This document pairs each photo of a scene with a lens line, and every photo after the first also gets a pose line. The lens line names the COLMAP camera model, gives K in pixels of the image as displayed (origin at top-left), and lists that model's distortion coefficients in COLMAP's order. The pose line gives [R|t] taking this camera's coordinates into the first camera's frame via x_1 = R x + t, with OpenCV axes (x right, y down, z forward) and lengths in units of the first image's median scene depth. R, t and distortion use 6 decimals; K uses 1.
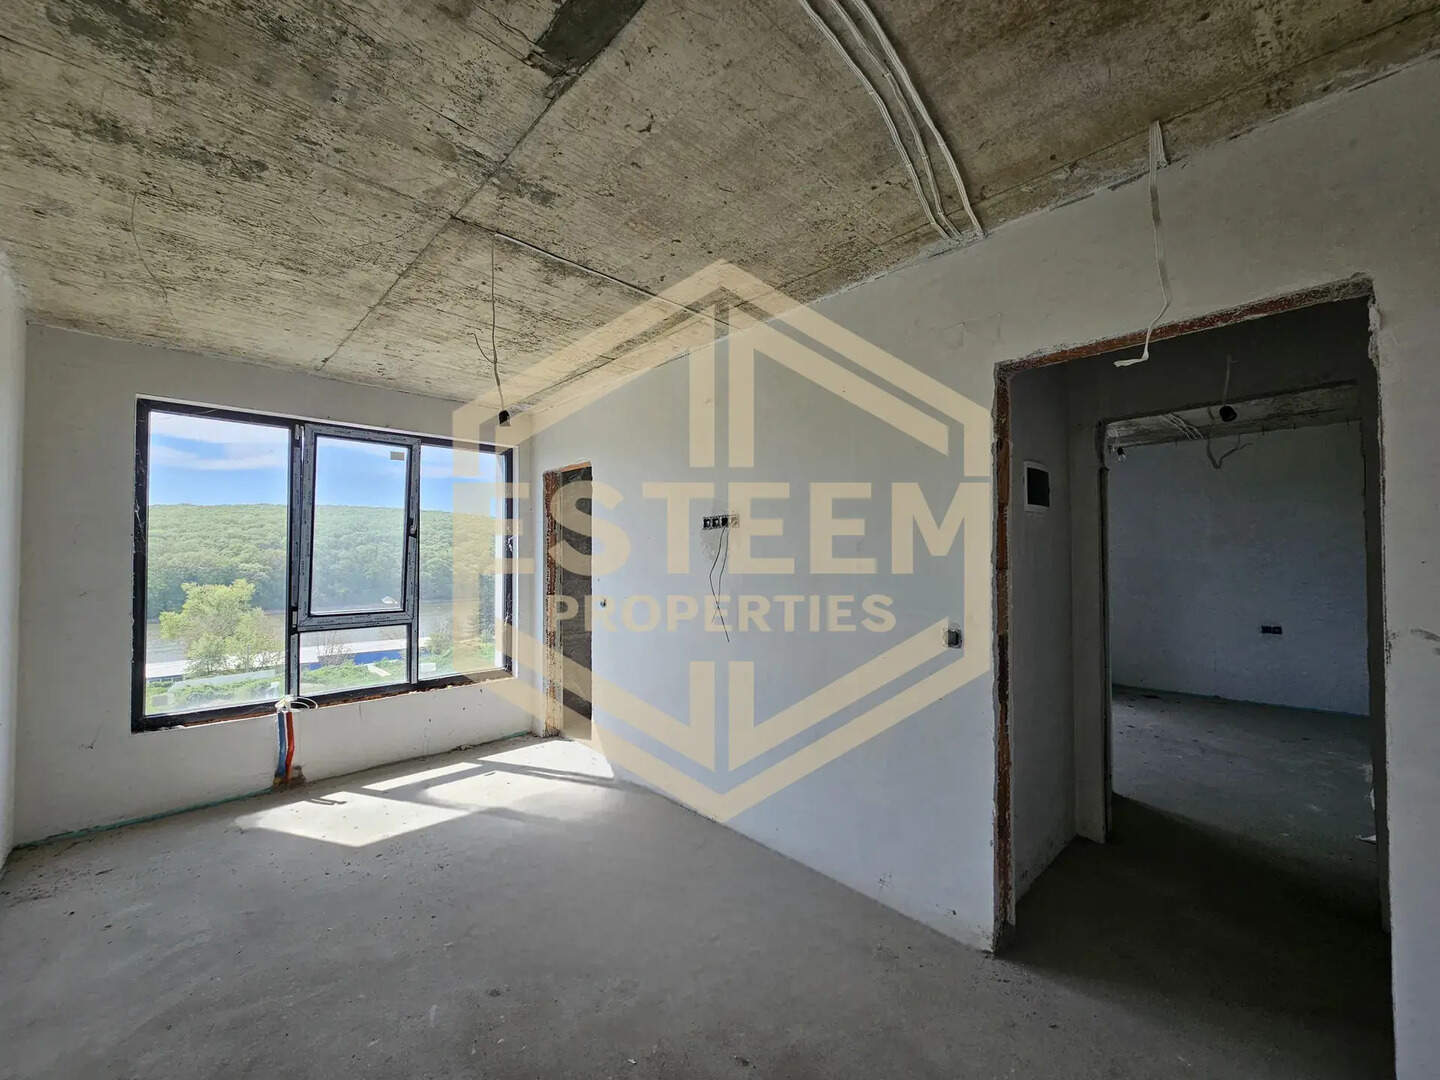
lens RADIAL K [[589.4, 0, 722.0], [0, 589.4, 543.9], [0, 0, 1]] dist [0.003483, 0.000632]
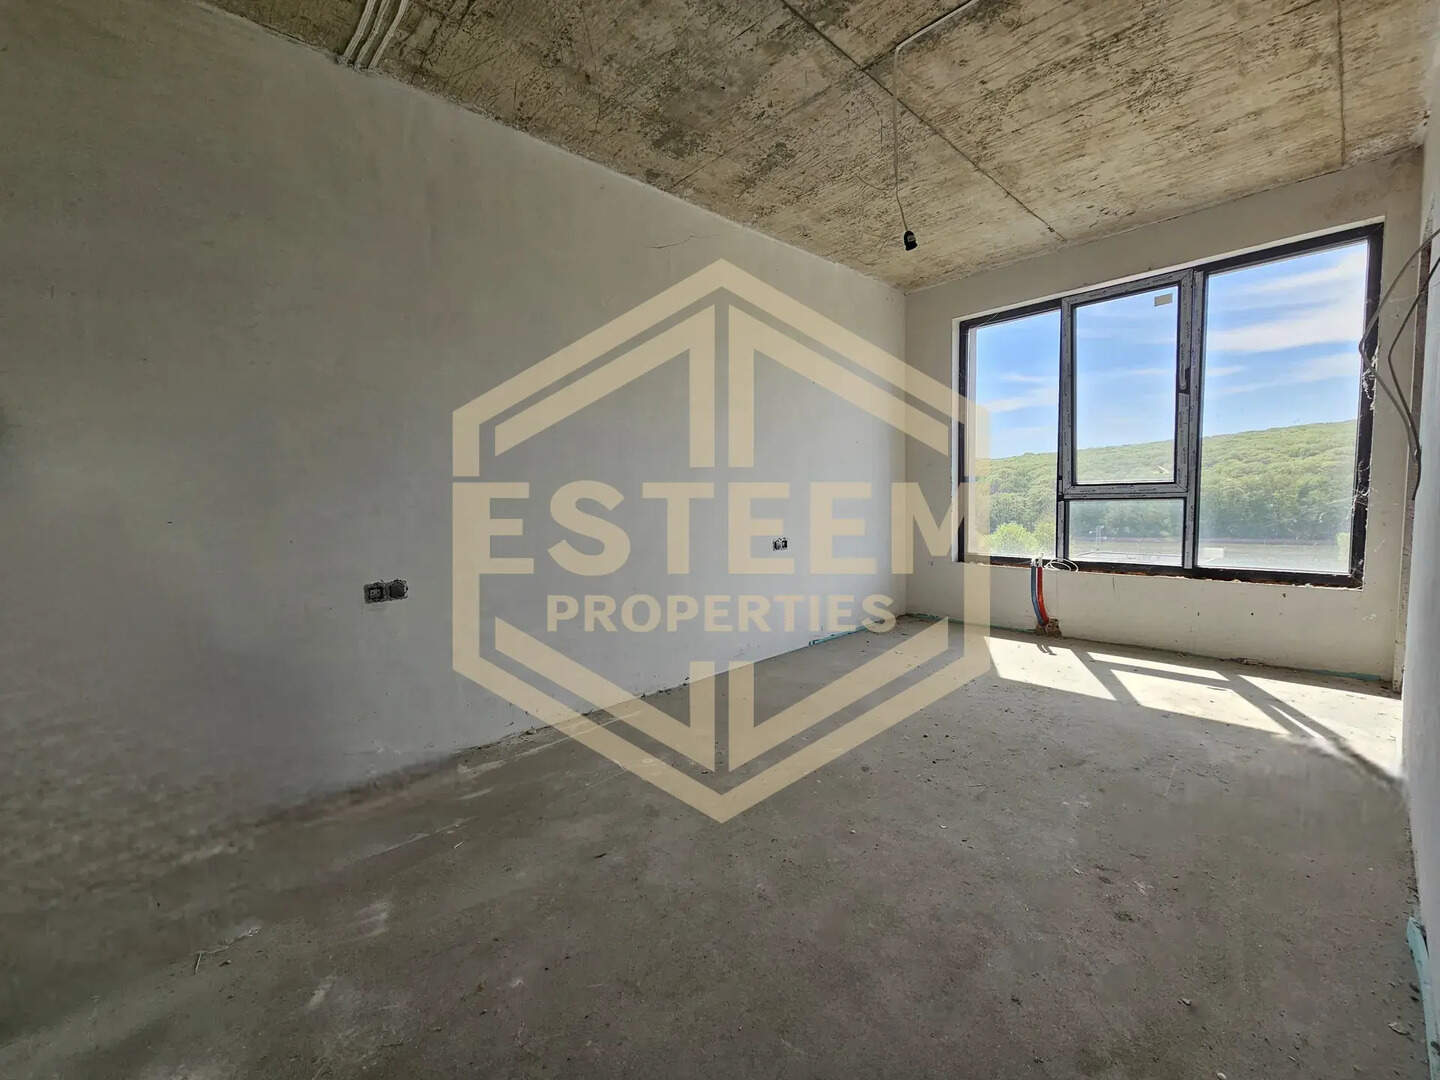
lens RADIAL K [[589.4, 0, 719.3], [0, 589.4, 542.0], [0, 0, 1]] dist [0.003483, 0.000632]
pose [[-0.006696, 0.079717, -0.996795, 0.396279], [0.052349, 0.995478, 0.079260, 0.116366], [0.998606, -0.051651, -0.010838, 0.408942]]
